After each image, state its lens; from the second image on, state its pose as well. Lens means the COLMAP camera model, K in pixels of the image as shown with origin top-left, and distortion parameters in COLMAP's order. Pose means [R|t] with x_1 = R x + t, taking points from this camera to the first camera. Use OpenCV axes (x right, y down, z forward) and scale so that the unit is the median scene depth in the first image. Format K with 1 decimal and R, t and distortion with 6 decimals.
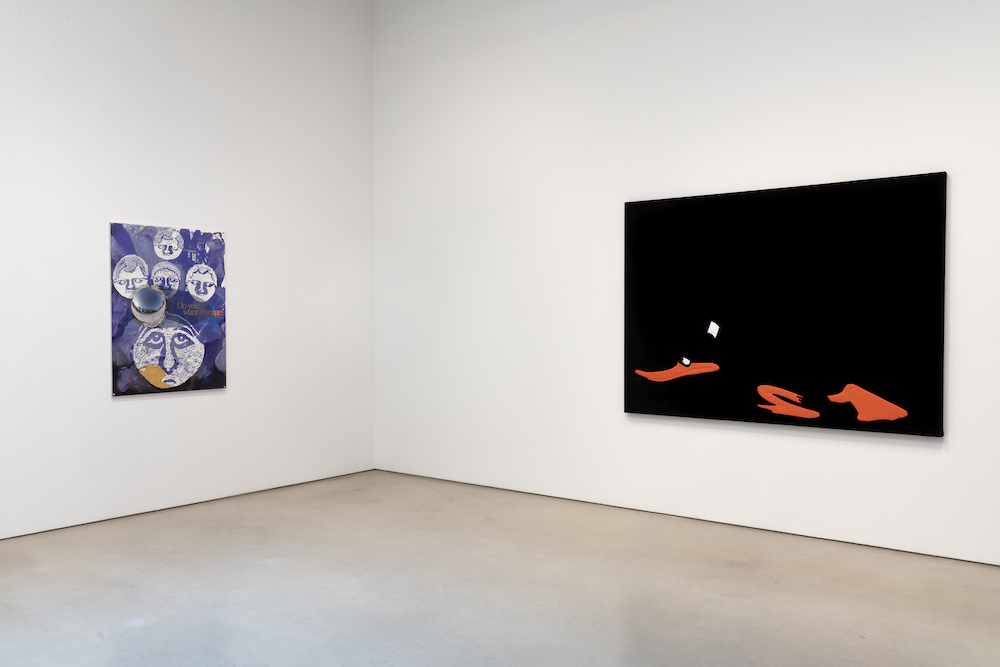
lens RADIAL K [[886.5, 0, 499.9], [0, 886.5, 333.8], [0, 0, 1]] dist [-0.001884, -0.001104]
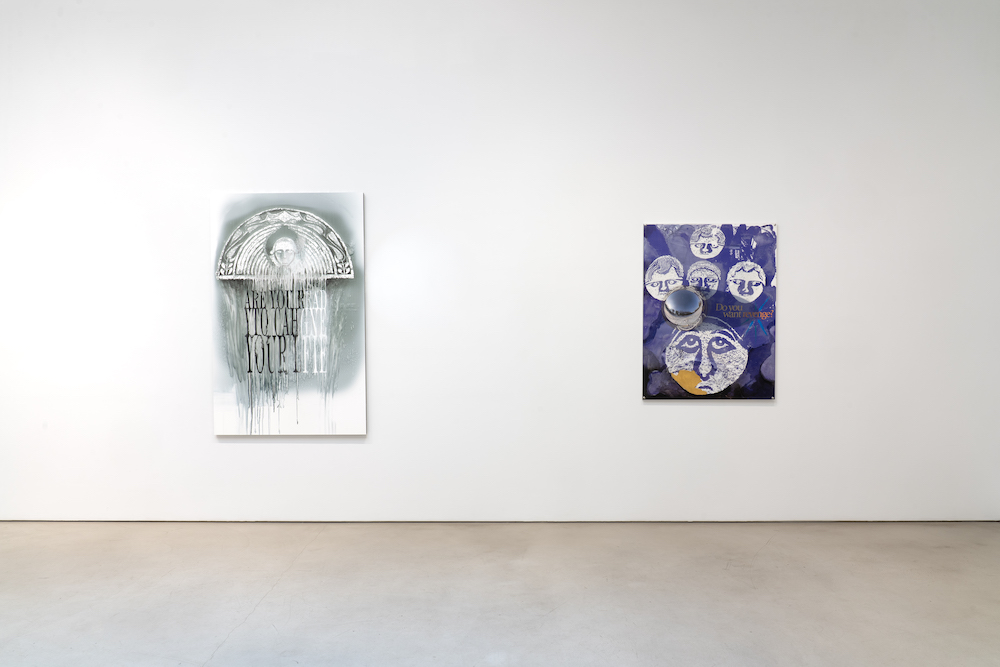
lens RADIAL K [[757.9, 0, 499.8], [0, 757.9, 336.9], [0, 0, 1]] dist [0.012471, 0.007707]
pose [[0.621128, 0.019693, -0.783462, 0.120679], [-0.014081, 0.999803, 0.013967, -0.008661], [0.783583, 0.002357, 0.621283, 0.324213]]
